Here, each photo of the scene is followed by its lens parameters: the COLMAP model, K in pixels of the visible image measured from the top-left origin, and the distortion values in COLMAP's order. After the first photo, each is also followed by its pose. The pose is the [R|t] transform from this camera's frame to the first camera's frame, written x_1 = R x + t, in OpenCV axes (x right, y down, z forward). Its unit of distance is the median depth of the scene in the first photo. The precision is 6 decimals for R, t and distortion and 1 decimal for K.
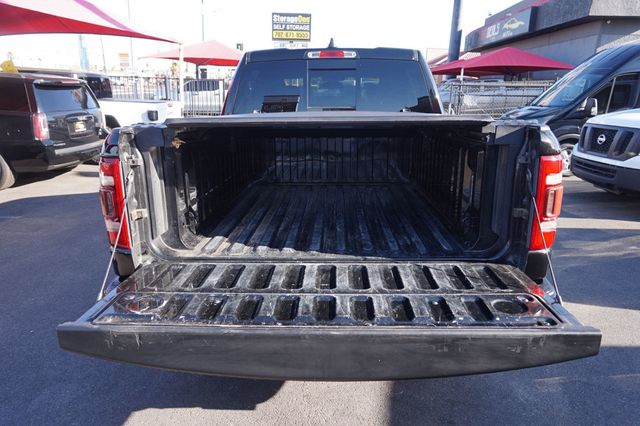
lens RADIAL K [[439.1, 0, 323.2], [0, 439.1, 215.3], [0, 0, 1]] dist [-0.043708, 0.022585]
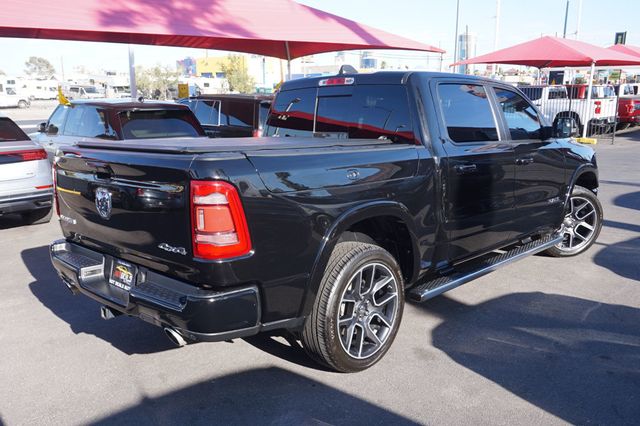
lens RADIAL K [[564.0, 0, 318.1], [0, 564.0, 216.1], [0, 0, 1]] dist [-0.013791, 0.028314]
pose [[0.737681, 0.116700, -0.664987, 0.447493], [-0.162330, 0.986712, -0.006915, -0.019660], [0.655344, 0.113048, 0.746823, 0.008680]]
